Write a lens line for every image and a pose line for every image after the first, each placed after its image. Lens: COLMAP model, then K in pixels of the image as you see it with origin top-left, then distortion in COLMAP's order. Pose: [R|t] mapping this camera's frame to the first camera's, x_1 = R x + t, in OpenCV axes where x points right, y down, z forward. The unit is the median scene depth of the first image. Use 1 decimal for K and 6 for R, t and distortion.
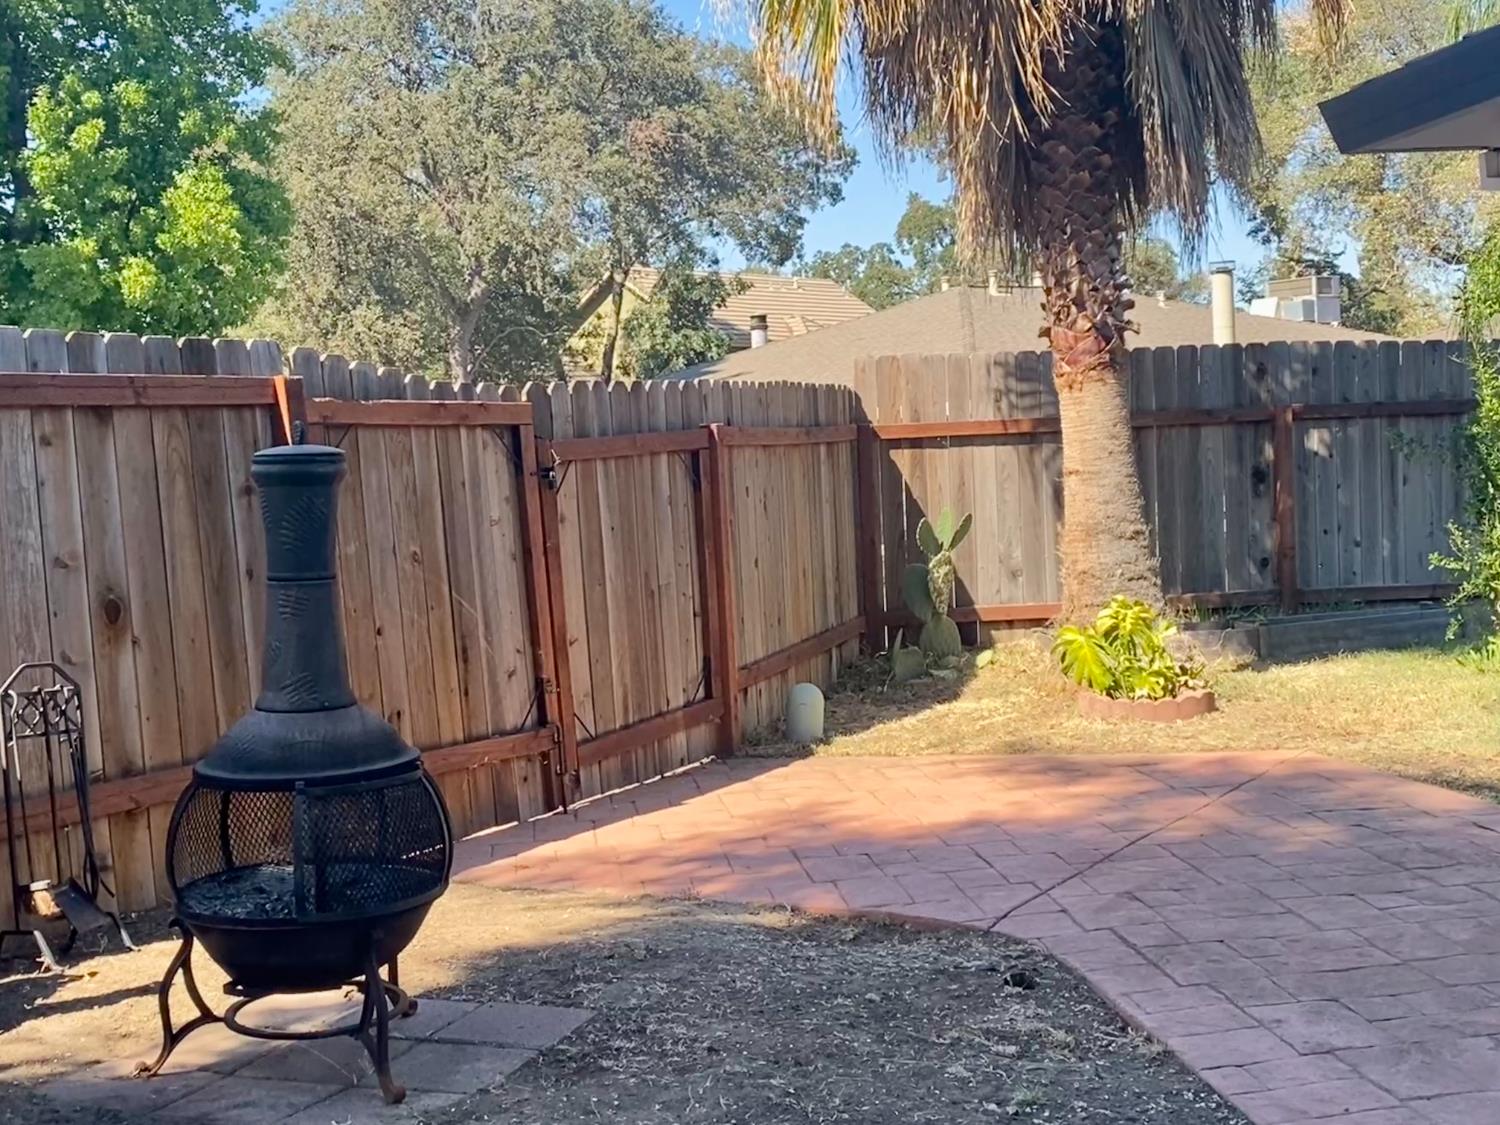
lens RADIAL K [[1921.3, 0, 750.0], [0, 1921.3, 563.0], [0, 0, 1]] dist [0.006640, 0.000000]
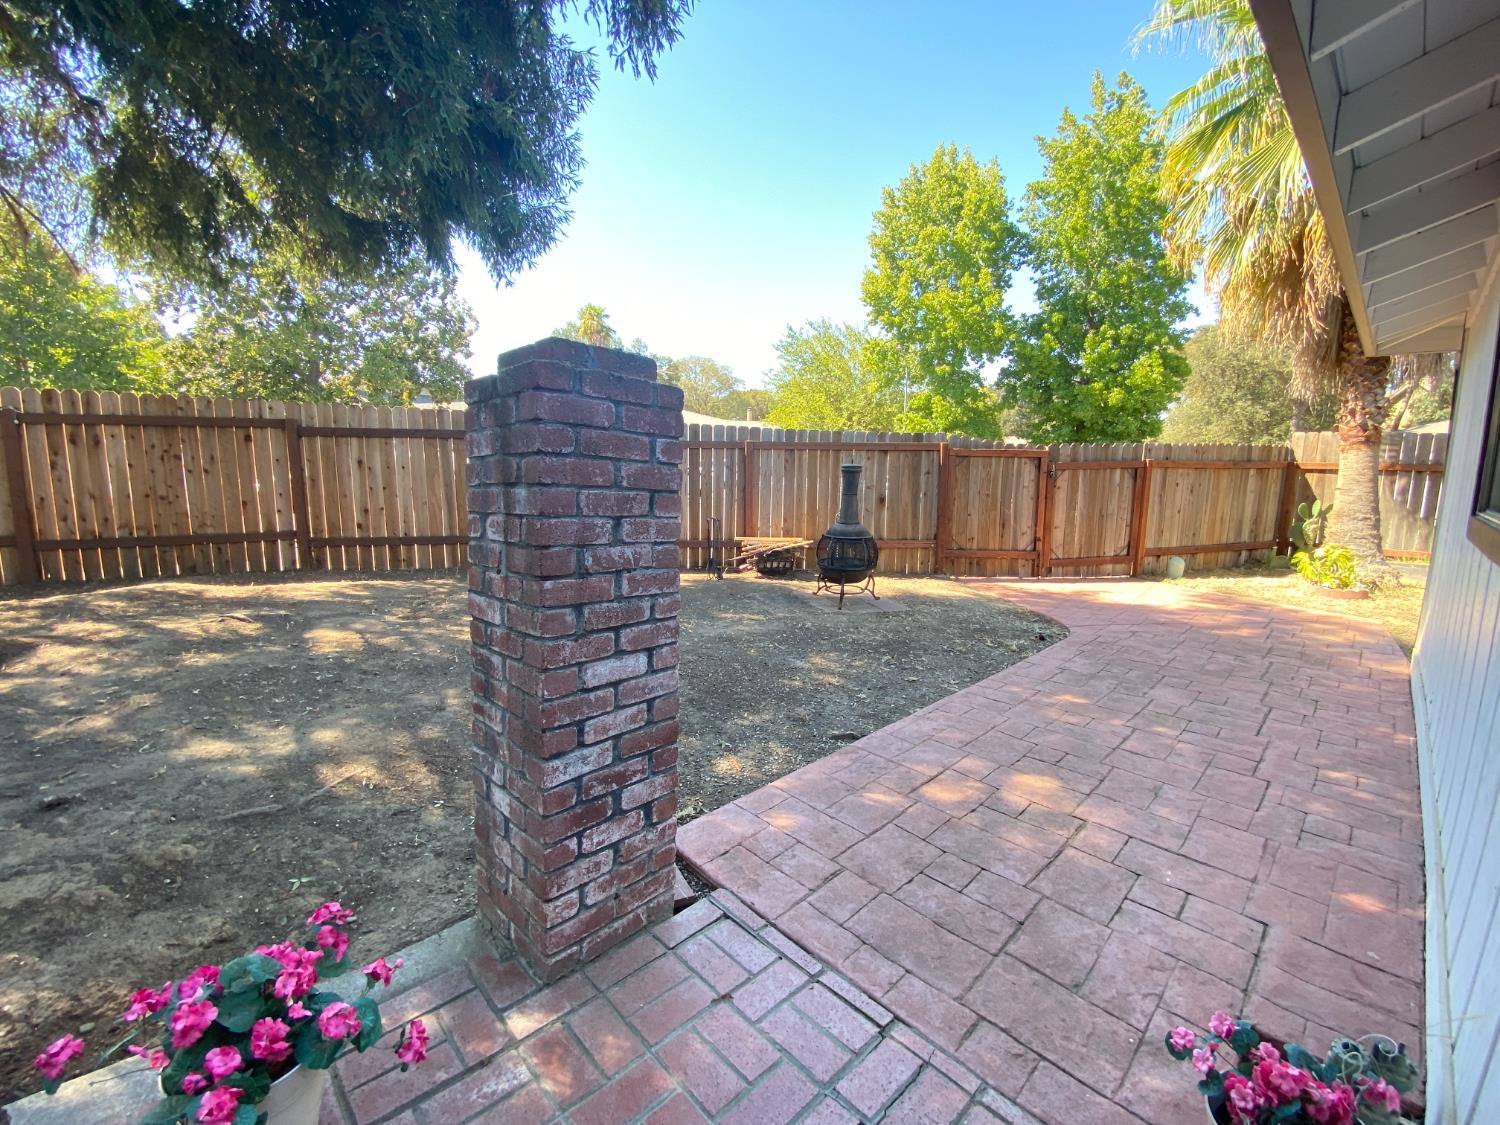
lens RADIAL K [[618.2, 0, 749.6], [0, 618.2, 563.4], [0, 0, 1]] dist [-0.003454, -0.000341]
pose [[0.586421, 0.183692, -0.788903, 0.359183], [-0.082648, 0.982432, 0.167319, -0.024792], [0.805779, -0.032918, 0.591301, -0.012347]]
